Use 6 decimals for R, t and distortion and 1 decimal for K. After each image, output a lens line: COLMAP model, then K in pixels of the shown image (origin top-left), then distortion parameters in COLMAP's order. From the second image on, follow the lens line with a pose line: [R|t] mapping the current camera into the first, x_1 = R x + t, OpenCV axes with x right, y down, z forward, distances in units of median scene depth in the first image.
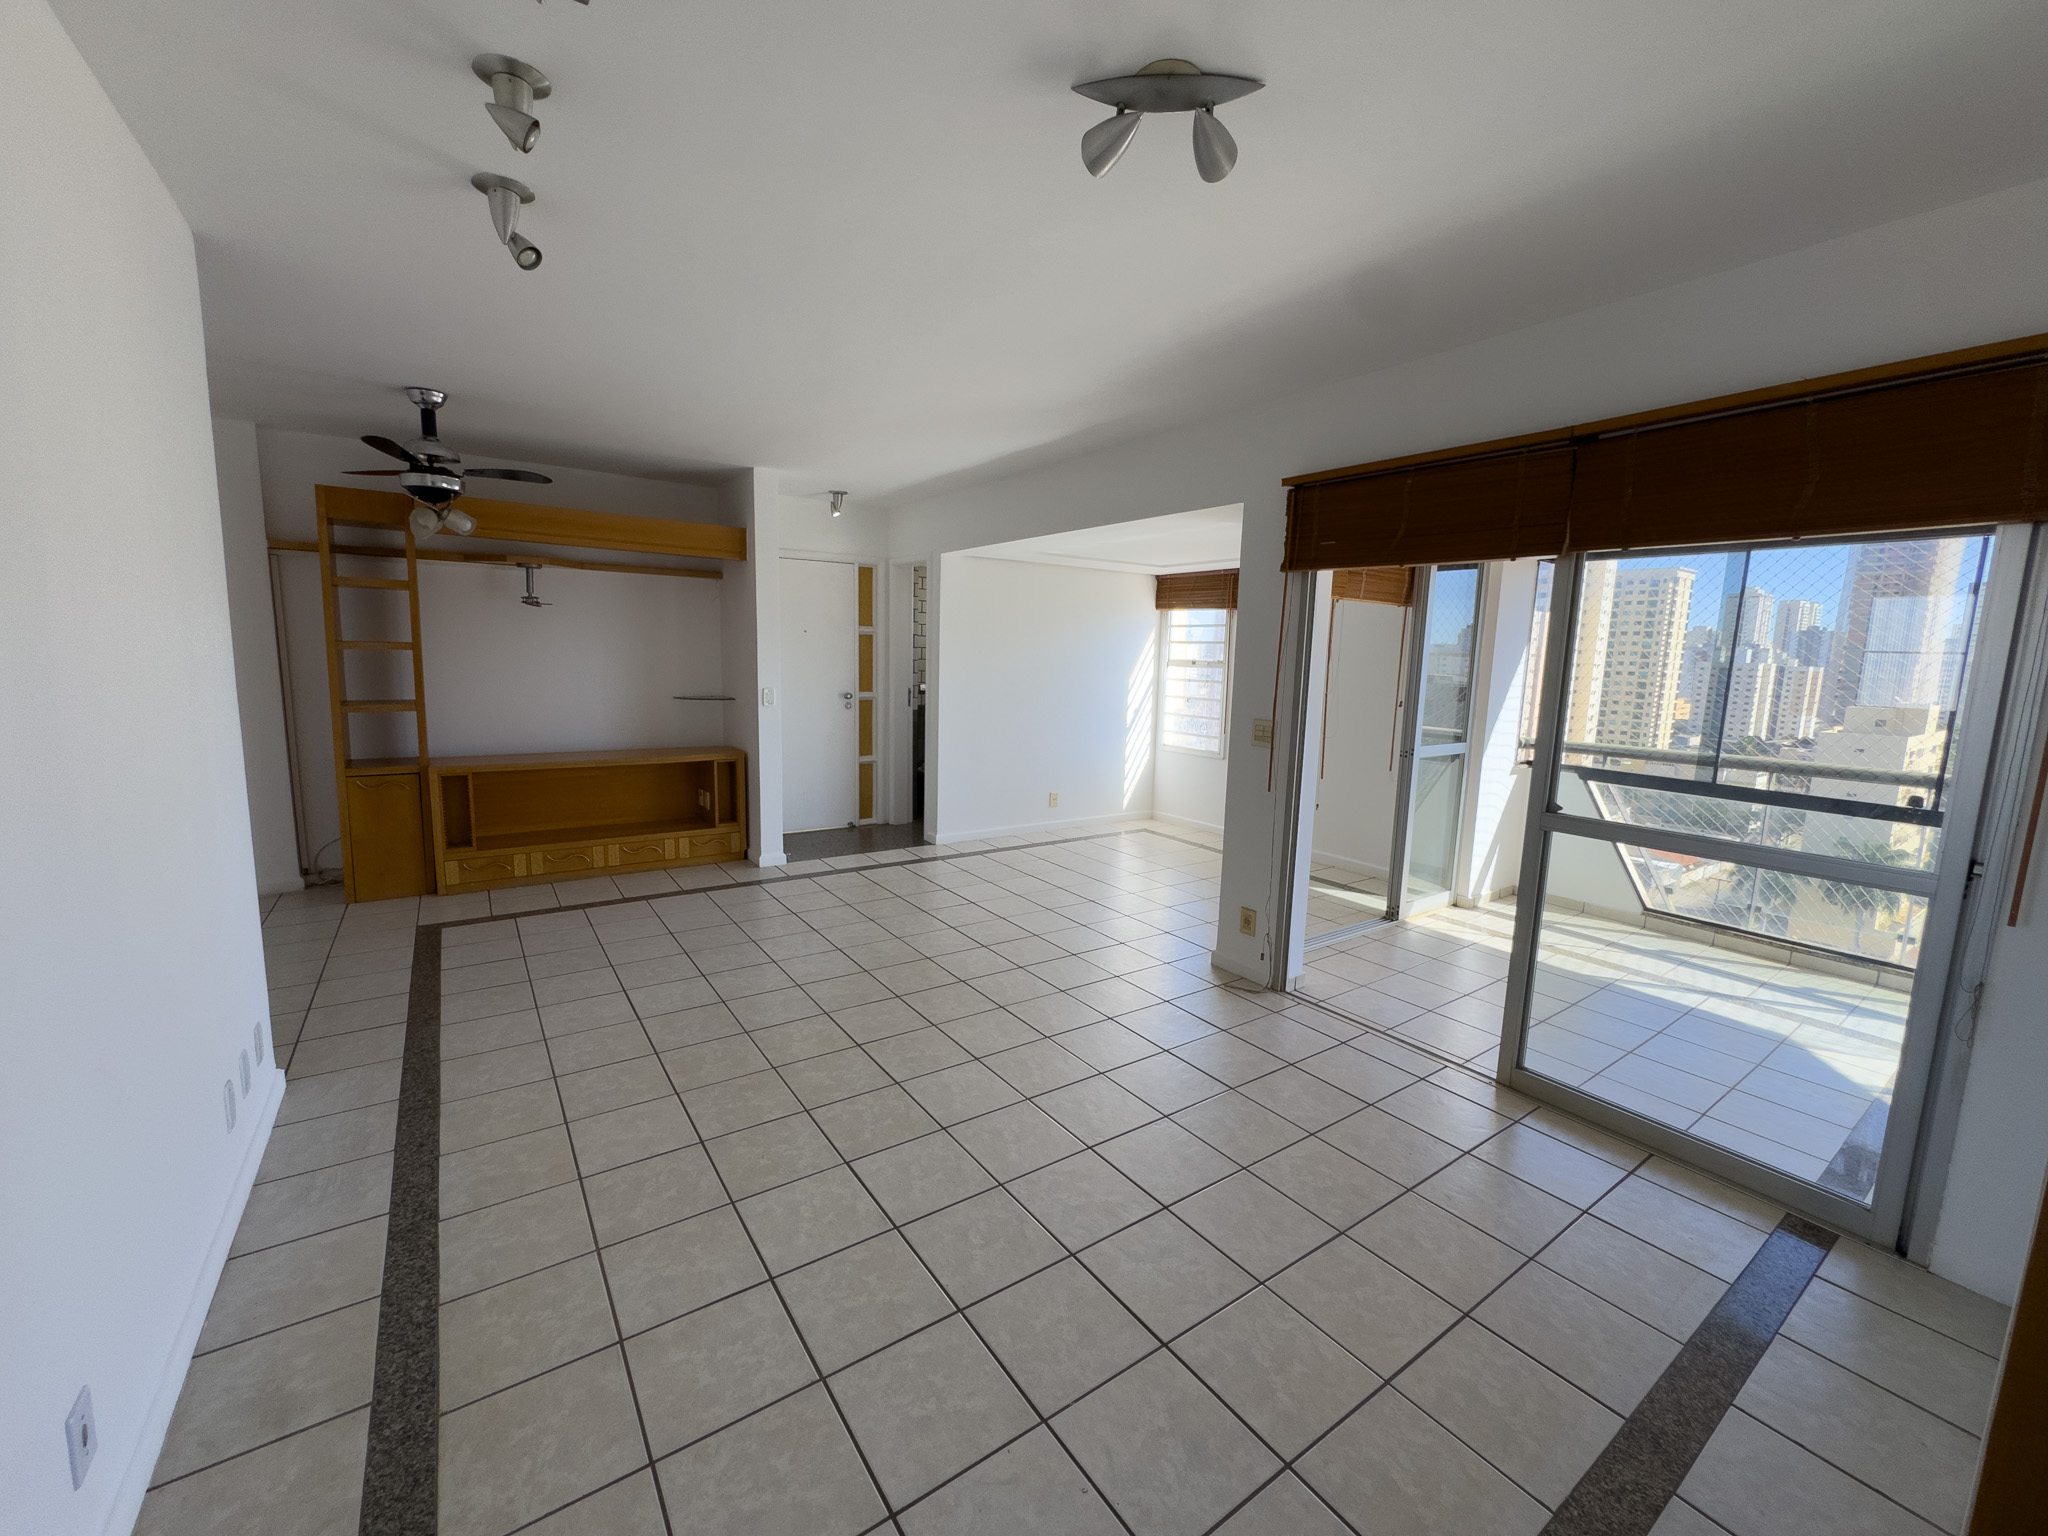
lens RADIAL K [[825.3, 0, 1013.8], [0, 825.3, 772.4], [0, 0, 1]] dist [-0.001694, 0.000163]
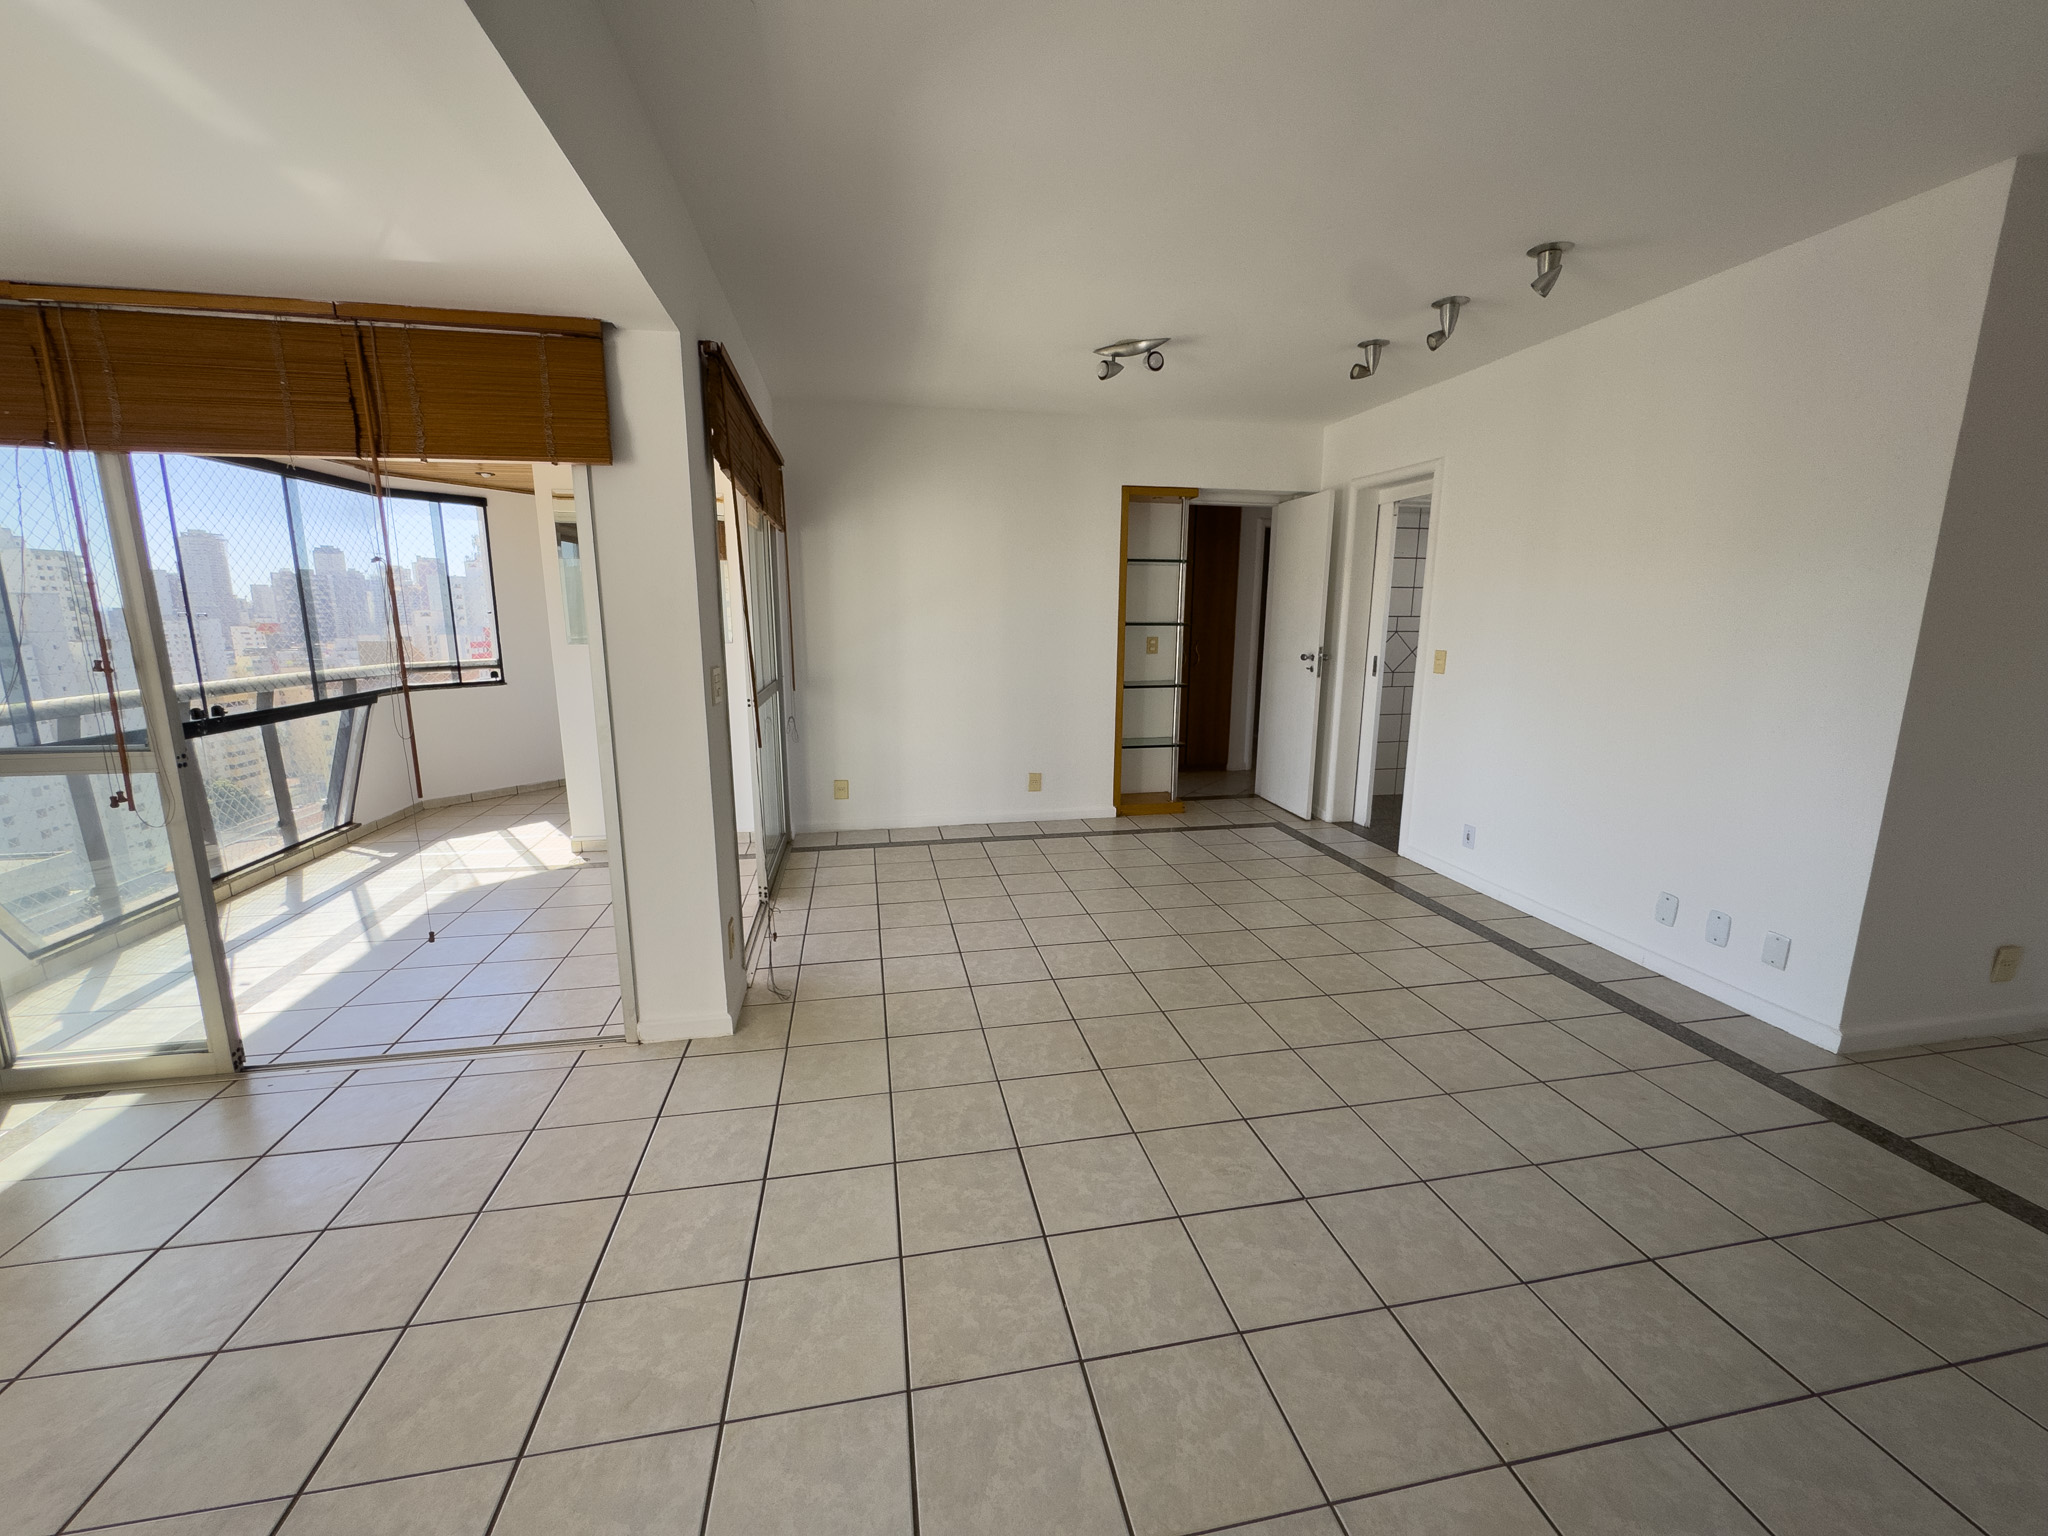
lens RADIAL K [[825.3, 0, 1031.1], [0, 825.3, 775.1], [0, 0, 1]] dist [-0.001694, 0.000163]
pose [[-0.920772, -0.107984, 0.374858, -0.178882], [0.026466, 0.941419, 0.336198, -0.157114], [-0.389203, 0.319482, -0.863975, 1.144267]]
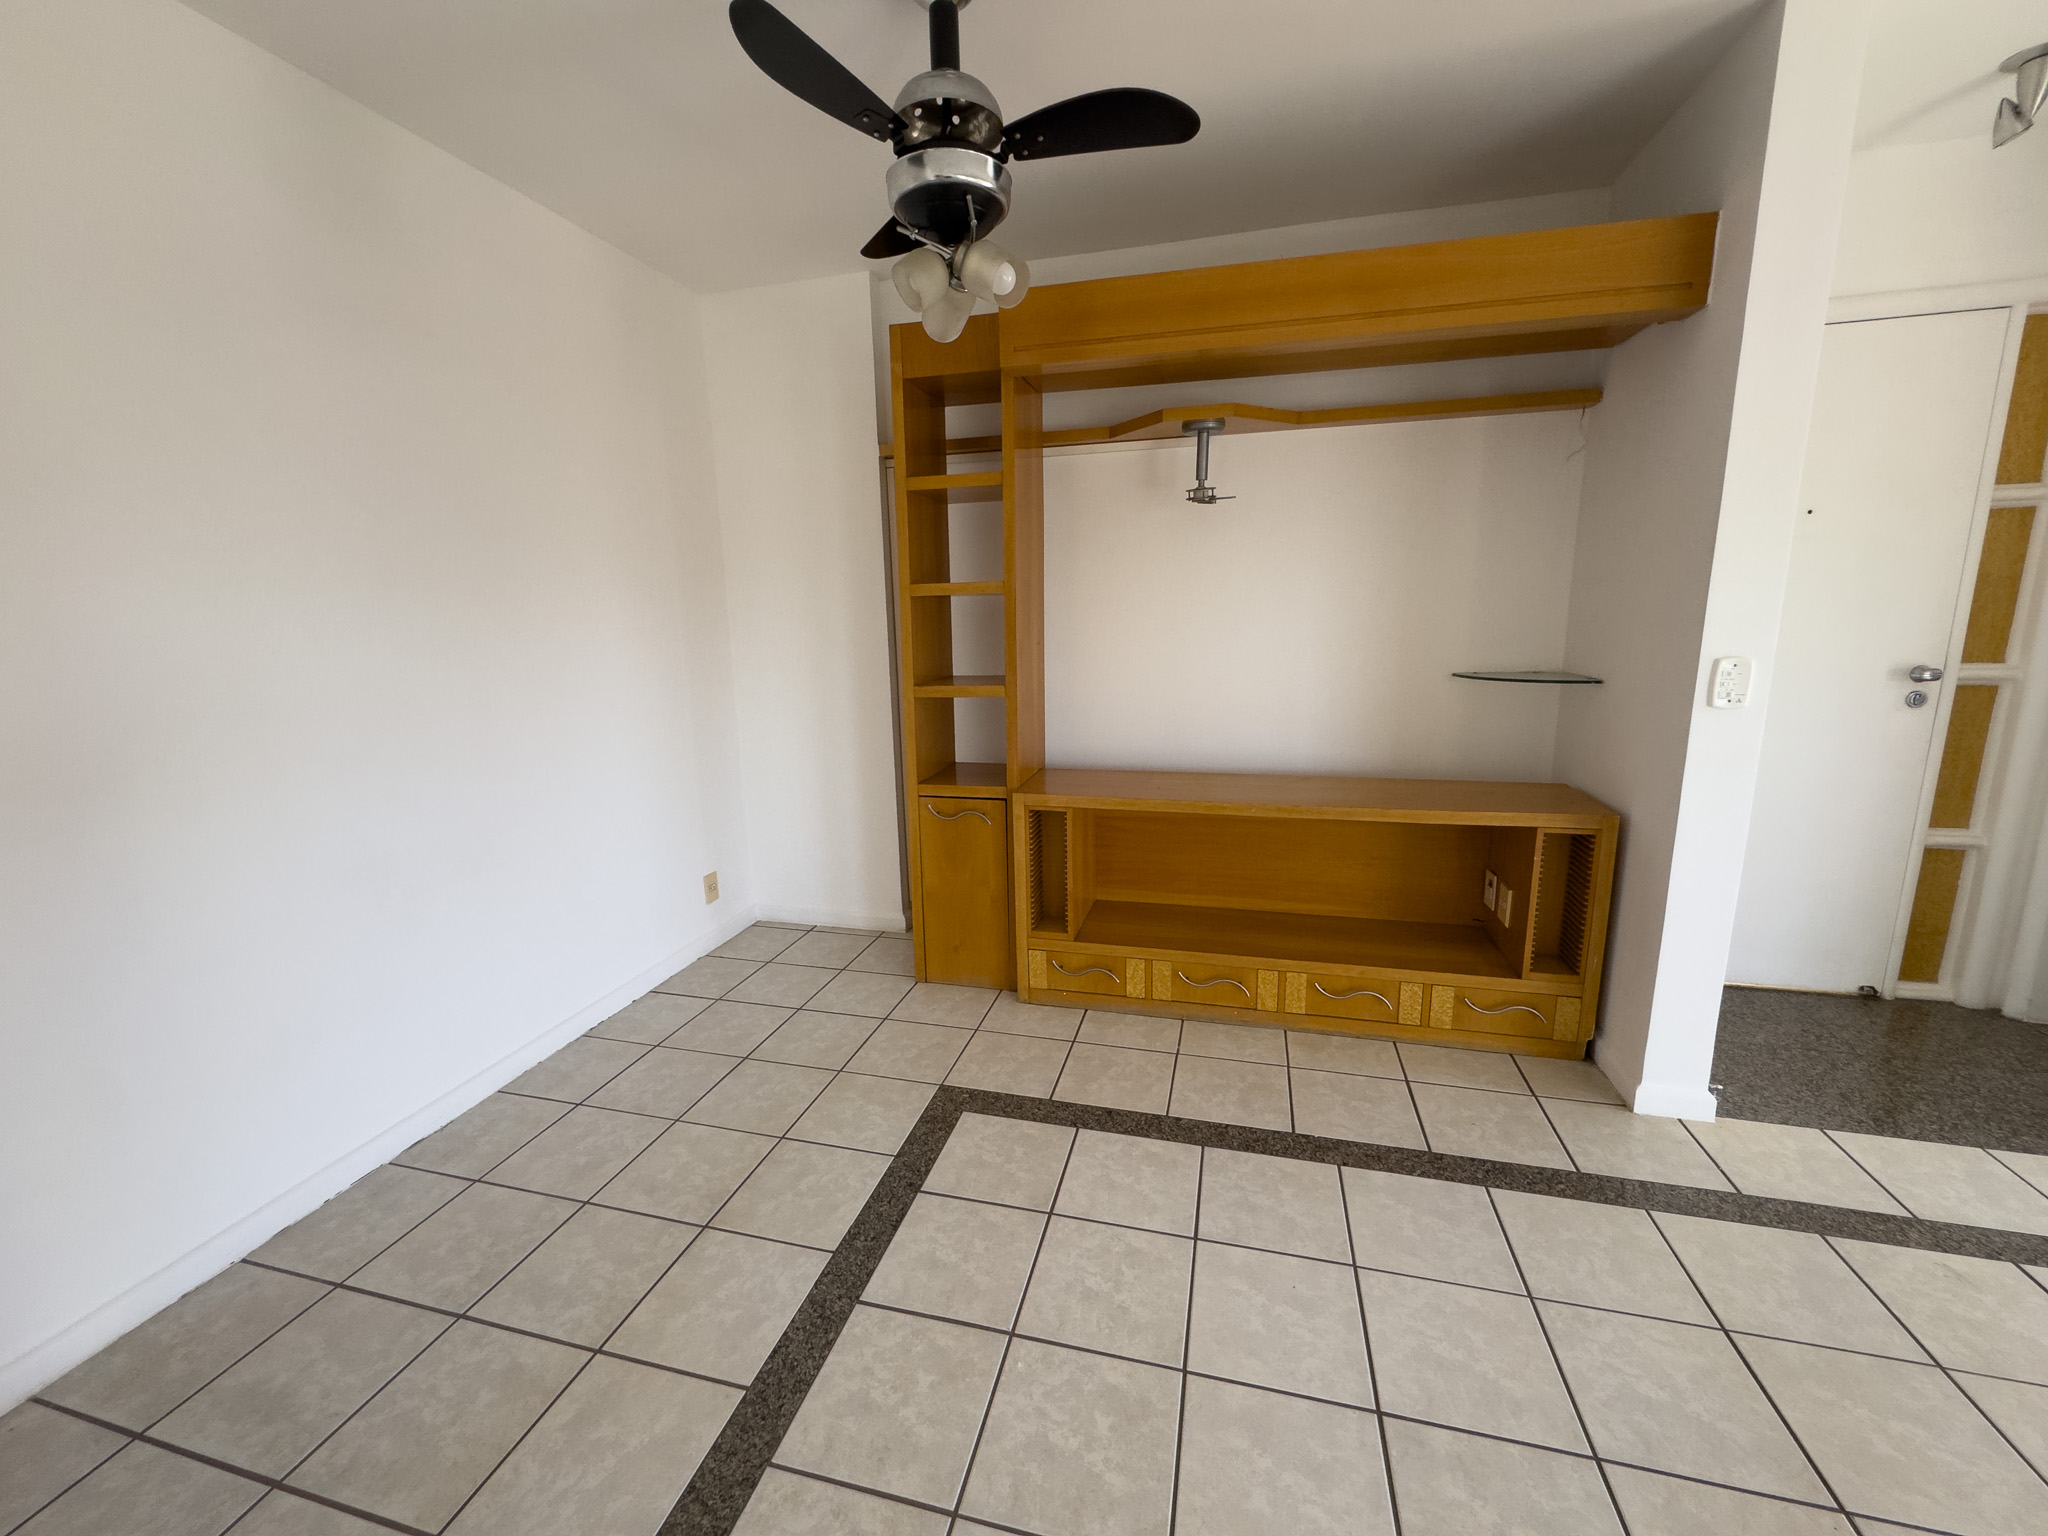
lens RADIAL K [[825.3, 0, 1031.1], [0, 825.3, 770.6], [0, 0, 1]] dist [-0.001694, 0.000163]
pose [[0.659189, 0.103627, -0.744803, -0.245028], [-0.070403, 0.994614, 0.076073, -0.063721], [0.748674, 0.002290, 0.662934, 0.577851]]
